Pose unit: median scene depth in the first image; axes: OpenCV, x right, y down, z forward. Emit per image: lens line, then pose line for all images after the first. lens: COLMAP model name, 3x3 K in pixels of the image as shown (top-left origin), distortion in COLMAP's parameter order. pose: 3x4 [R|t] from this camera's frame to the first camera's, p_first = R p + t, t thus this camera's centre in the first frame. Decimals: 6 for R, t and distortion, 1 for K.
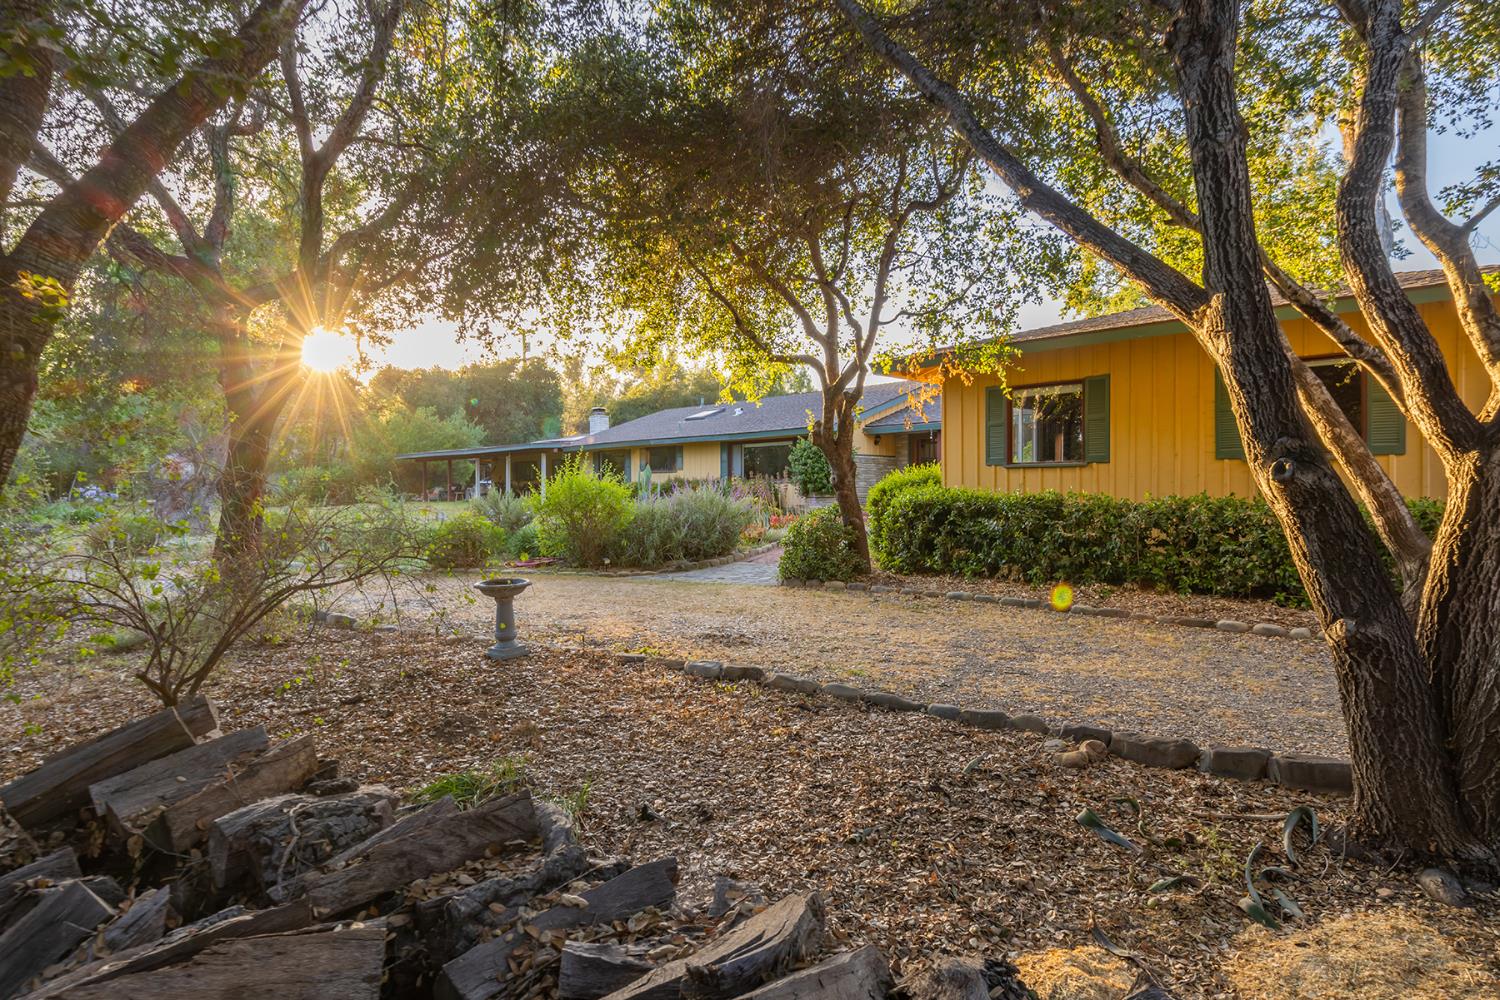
lens RADIAL K [[802.3, 0, 750.0], [0, 802.3, 500.0], [0, 0, 1]] dist [0.000092, -0.000009]
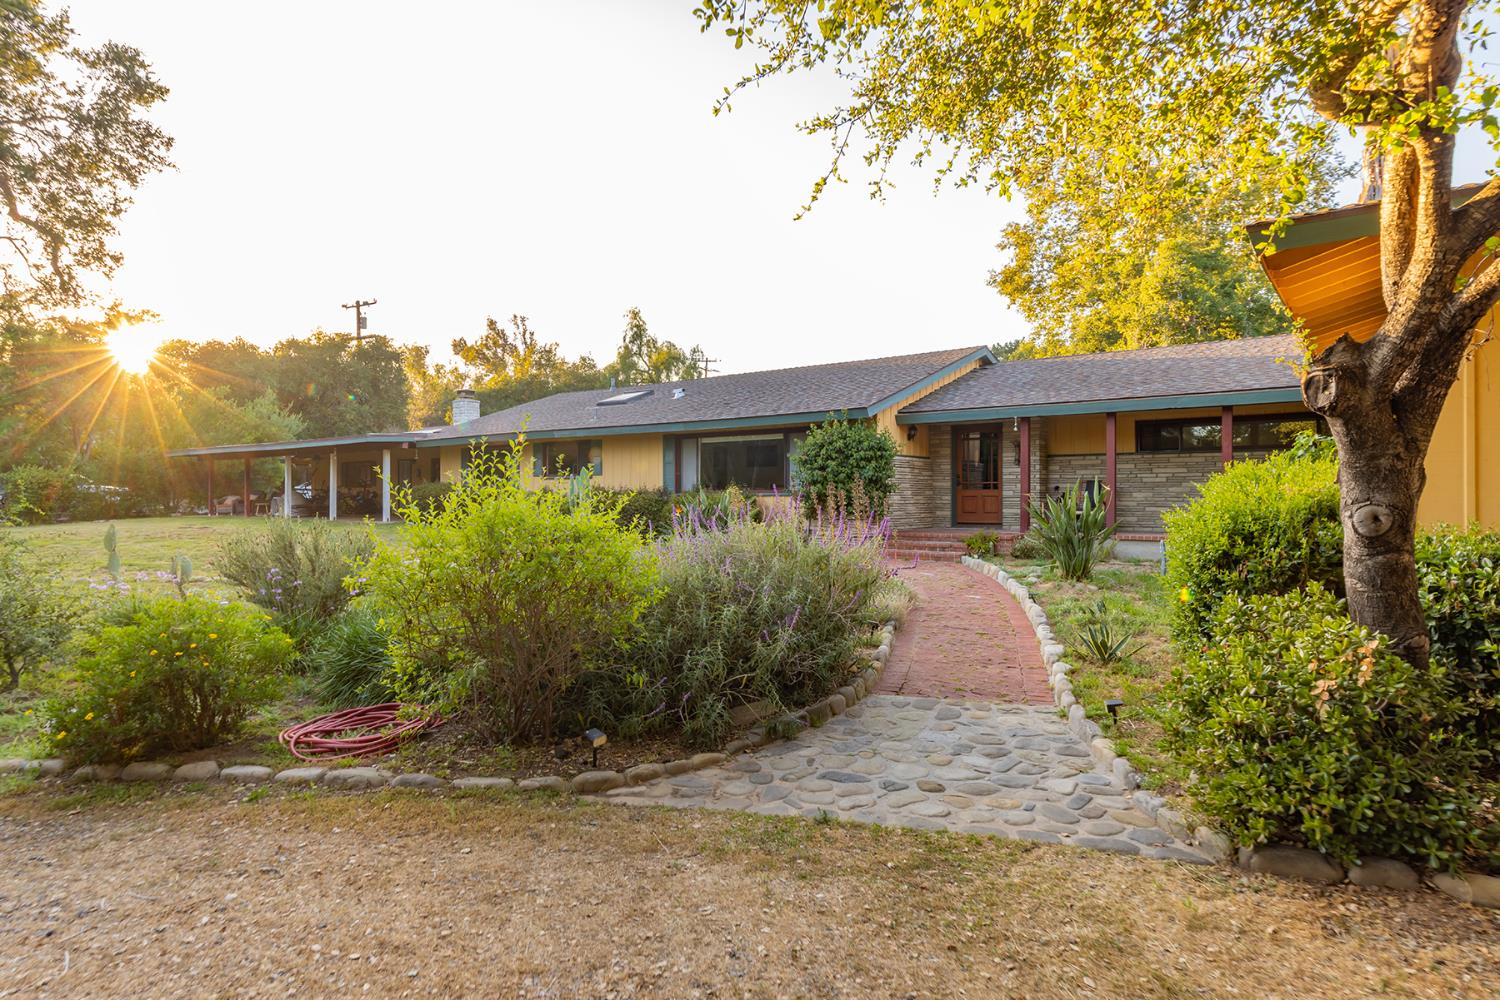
lens RADIAL K [[802.3, 0, 750.0], [0, 802.3, 500.0], [0, 0, 1]] dist [0.000092, -0.000009]
pose [[0.984064, -0.001386, 0.177809, -0.055757], [0.001814, 0.999996, -0.002244, -0.009441], [-0.177805, 0.002531, 0.984062, 0.201070]]
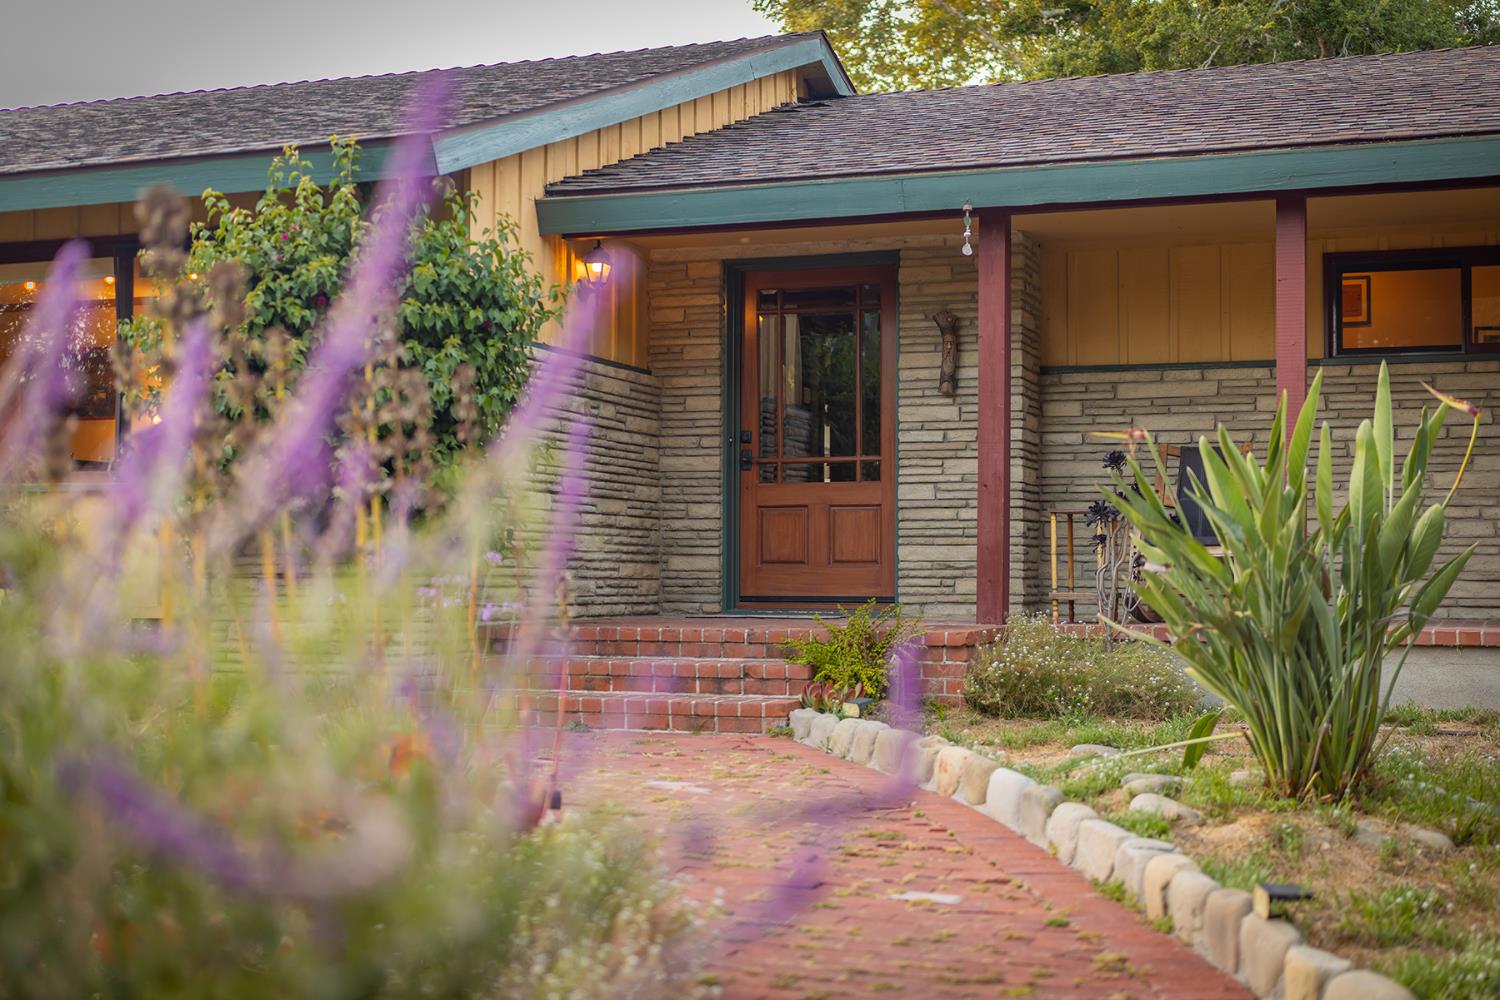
lens RADIAL K [[1877.6, 0, 750.0], [0, 1877.6, 500.0], [0, 0, 1]] dist [-0.007338, -0.005900]
pose [[0.882623, 0.027910, 0.469252, -0.007410], [-0.003626, 0.998610, -0.052576, 0.001725], [-0.470067, 0.044703, 0.881498, 0.341699]]
